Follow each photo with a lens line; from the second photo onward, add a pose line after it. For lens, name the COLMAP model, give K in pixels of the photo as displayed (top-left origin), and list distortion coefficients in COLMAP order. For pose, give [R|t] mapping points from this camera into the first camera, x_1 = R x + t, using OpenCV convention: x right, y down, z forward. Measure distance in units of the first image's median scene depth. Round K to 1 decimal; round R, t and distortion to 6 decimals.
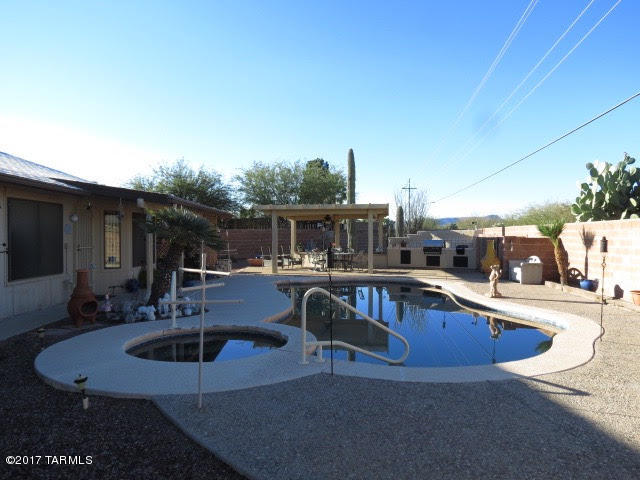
lens RADIAL K [[454.9, 0, 323.4], [0, 454.9, 239.2], [0, 0, 1]] dist [-0.031170, 0.022102]
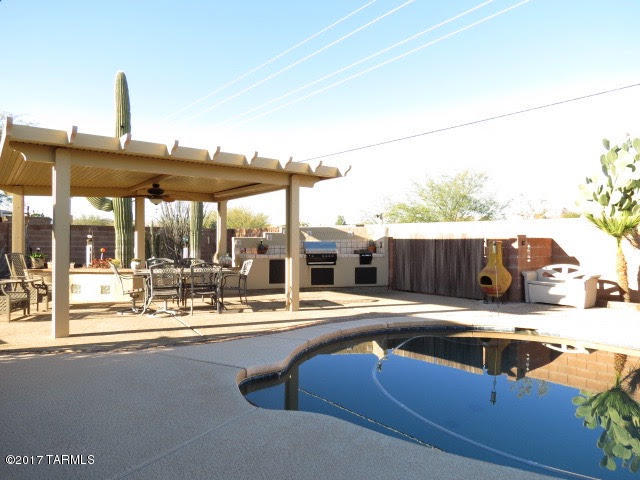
lens RADIAL K [[454.9, 0, 324.3], [0, 454.9, 242.7], [0, 0, 1]] dist [-0.031170, 0.022102]
pose [[0.696706, 0.003678, 0.717348, -0.295016], [-0.001106, 0.999991, -0.004053, 0.008225], [-0.717356, 0.002030, 0.696704, 0.873670]]
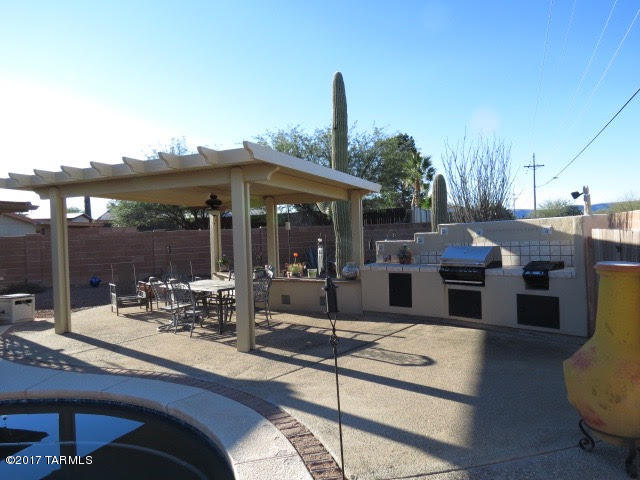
lens RADIAL K [[454.9, 0, 322.9], [0, 454.9, 238.9], [0, 0, 1]] dist [-0.031170, 0.022102]
pose [[0.956971, -0.026651, -0.288958, 0.364154], [0.029088, 0.999568, 0.004142, -0.015603], [0.288723, -0.012369, 0.957333, 0.926693]]
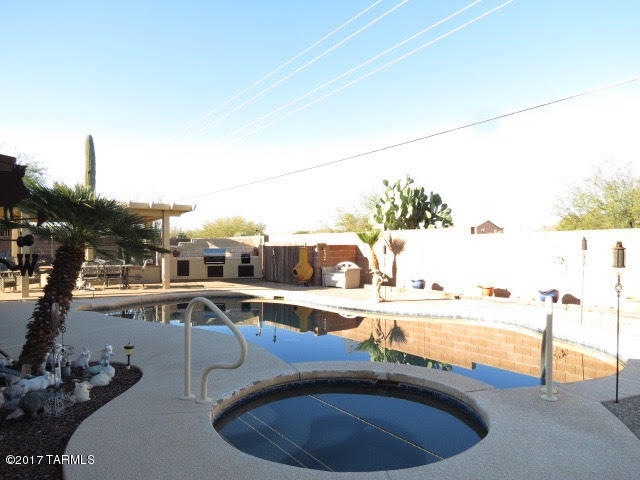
lens RADIAL K [[454.9, 0, 320.5], [0, 454.9, 241.6], [0, 0, 1]] dist [-0.031170, 0.022102]
pose [[0.737168, 0.007603, 0.675666, -0.331819], [0.007211, 0.999791, -0.019117, 0.010268], [-0.675671, 0.018965, 0.736960, 0.284297]]
